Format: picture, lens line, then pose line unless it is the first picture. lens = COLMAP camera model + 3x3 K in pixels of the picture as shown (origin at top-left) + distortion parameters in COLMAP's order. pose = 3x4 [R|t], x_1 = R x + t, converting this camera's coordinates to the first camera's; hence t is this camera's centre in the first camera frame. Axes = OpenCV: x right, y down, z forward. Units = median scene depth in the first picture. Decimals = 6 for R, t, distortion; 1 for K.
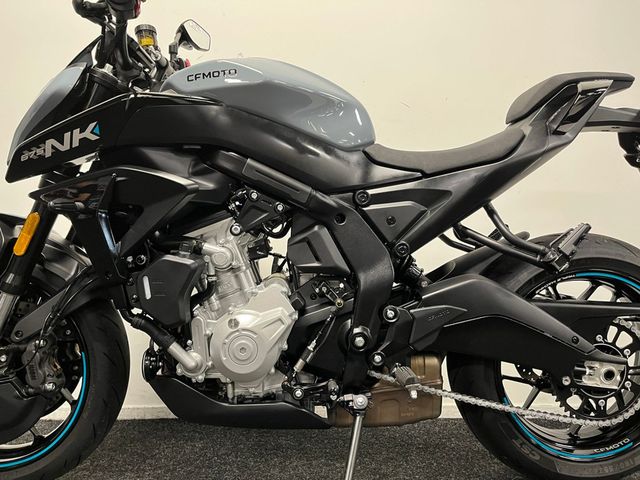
lens RADIAL K [[482.5, 0, 321.6], [0, 482.5, 236.2], [0, 0, 1]] dist [0.087339, -0.120166]
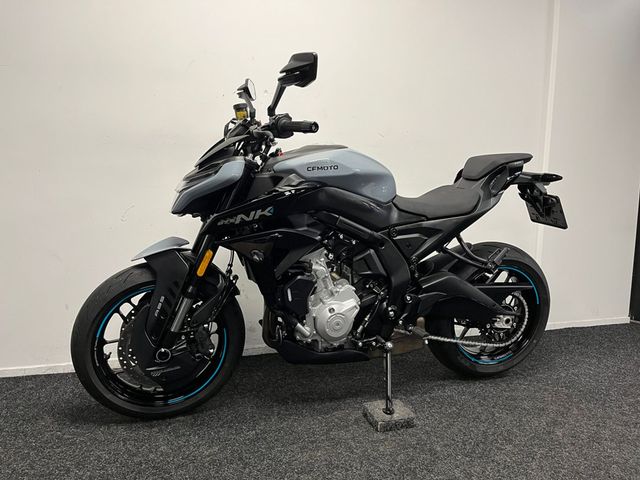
lens RADIAL K [[480.8, 0, 320.0], [0, 480.8, 240.0], [0, 0, 1]] dist [0.091407, -0.120051]
pose [[0.962355, -0.022500, 0.270863, -0.633449], [-0.027509, 0.983387, 0.179426, -0.354053], [-0.270400, -0.180123, 0.945748, -0.551631]]
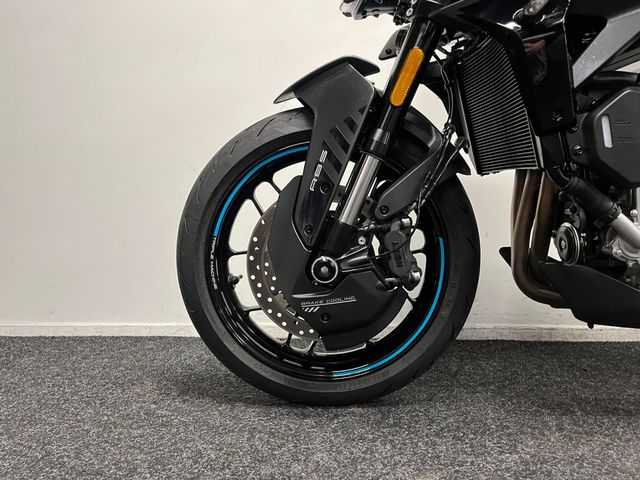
lens RADIAL K [[480.8, 0, 320.0], [0, 480.8, 240.0], [0, 0, 1]] dist [0.091407, -0.120051]
pose [[0.996440, -0.008136, -0.083917, -0.643463], [0.015822, 0.995695, 0.091334, 0.171605], [0.082812, -0.092336, 0.992278, 0.198766]]
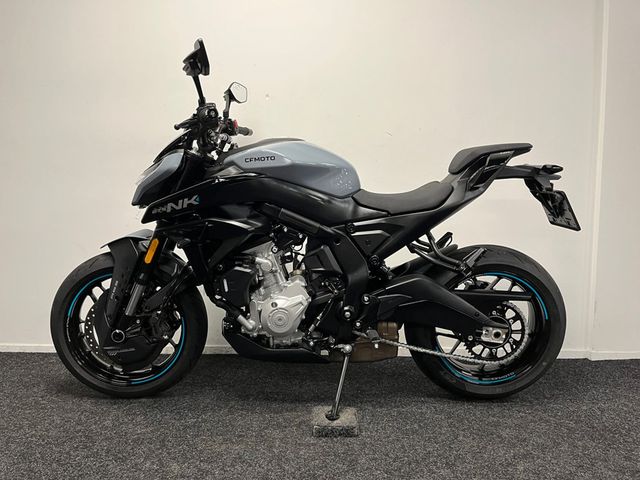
lens RADIAL K [[480.8, 0, 320.0], [0, 480.8, 240.0], [0, 0, 1]] dist [0.091407, -0.120051]
pose [[0.999753, 0.008270, -0.020642, 0.014210], [-0.005411, 0.990845, 0.134898, -0.258787], [0.021569, -0.134753, 0.990645, -0.613597]]
